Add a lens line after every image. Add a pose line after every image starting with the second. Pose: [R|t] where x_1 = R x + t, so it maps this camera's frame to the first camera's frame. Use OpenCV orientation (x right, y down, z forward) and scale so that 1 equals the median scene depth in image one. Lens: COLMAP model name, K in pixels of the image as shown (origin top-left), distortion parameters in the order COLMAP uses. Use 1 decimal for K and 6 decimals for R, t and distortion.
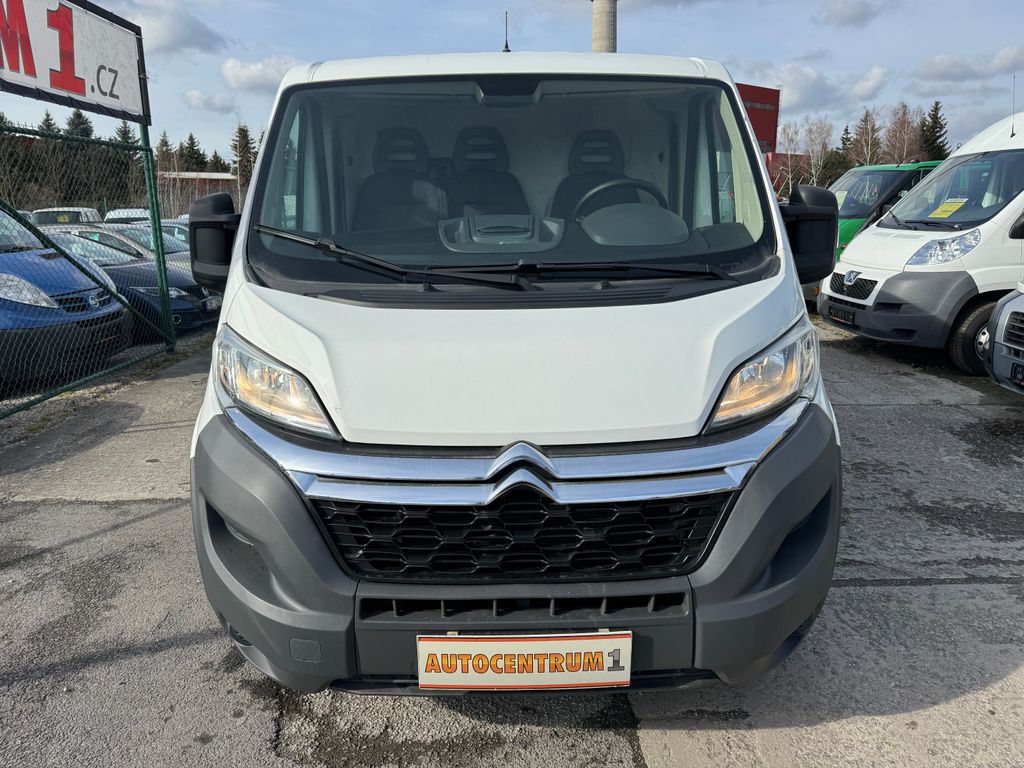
lens RADIAL K [[732.5, 0, 512.0], [0, 732.5, 384.0], [0, 0, 1]] dist [0.001121, -0.004066]
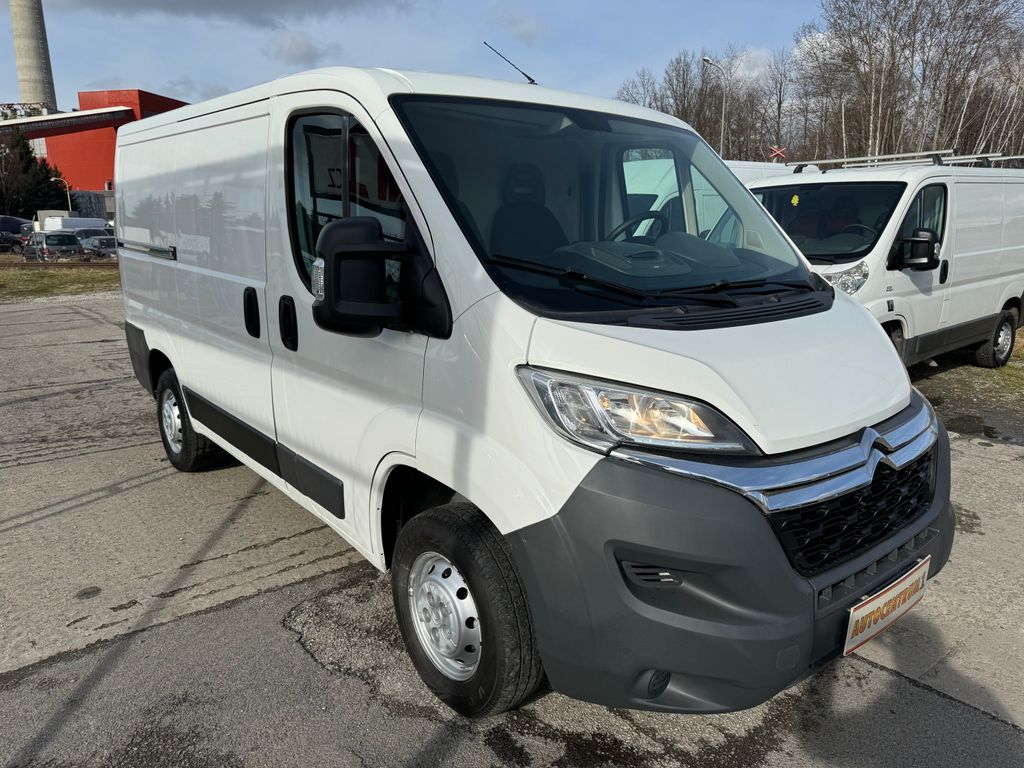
lens RADIAL K [[732.5, 0, 512.0], [0, 732.5, 384.0], [0, 0, 1]] dist [0.001121, -0.004066]
pose [[0.775862, -0.122002, 0.618994, -0.716366], [0.142074, 0.989710, 0.016990, -0.056938], [-0.614697, 0.074761, 0.785212, 0.239952]]
